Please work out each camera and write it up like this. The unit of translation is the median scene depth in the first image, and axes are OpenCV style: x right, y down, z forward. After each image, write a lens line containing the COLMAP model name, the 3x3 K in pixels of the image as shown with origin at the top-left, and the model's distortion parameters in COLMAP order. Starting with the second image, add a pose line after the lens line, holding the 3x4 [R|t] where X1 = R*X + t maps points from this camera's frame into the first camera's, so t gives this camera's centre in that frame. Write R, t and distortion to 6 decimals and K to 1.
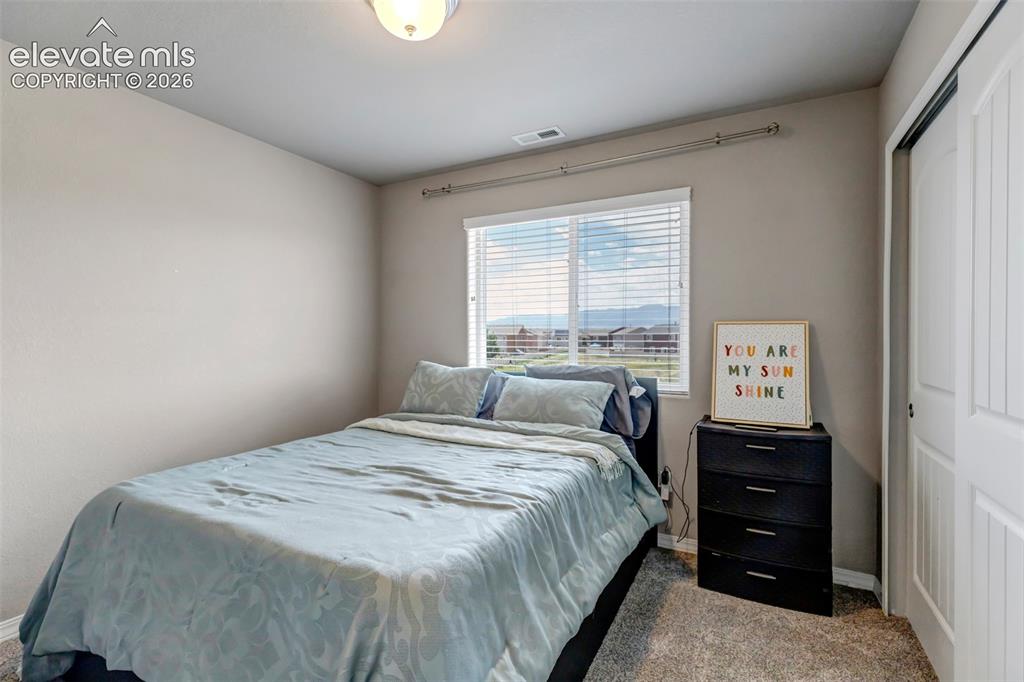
lens RADIAL K [[465.3, 0, 510.0], [0, 465.3, 334.3], [0, 0, 1]] dist [0.004612, 0.000436]
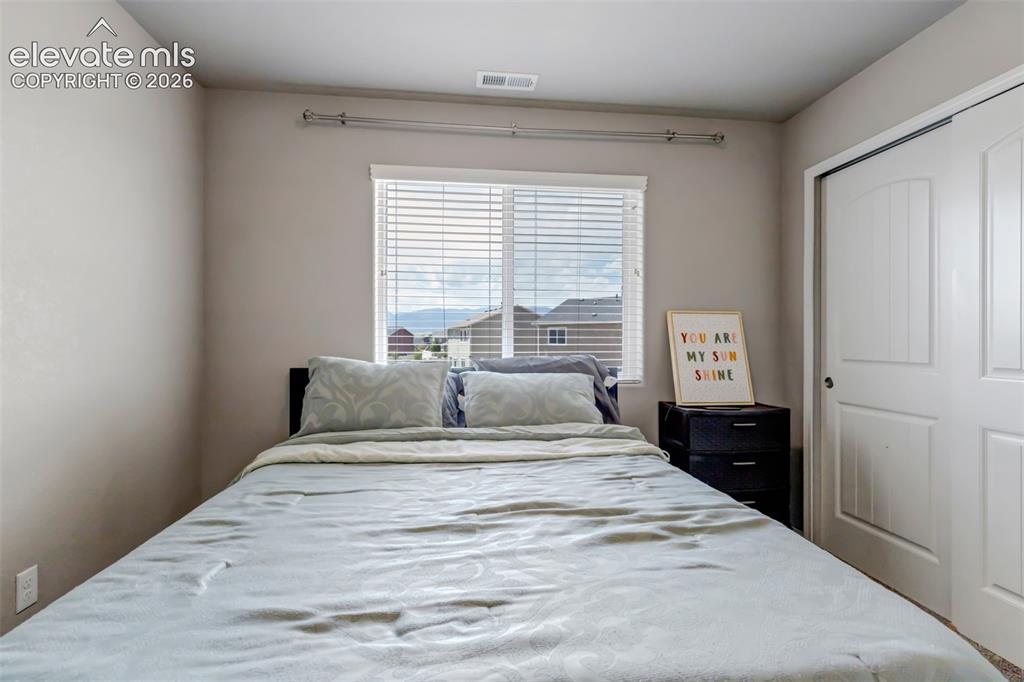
lens RADIAL K [[478.9, 0, 512.5], [0, 478.9, 334.8], [0, 0, 1]] dist [0.003772, 0.000875]
pose [[0.821688, 0.008000, 0.569882, -0.487105], [-0.004967, 0.999964, -0.006875, 0.038492], [-0.569917, 0.002819, 0.821698, 0.345951]]
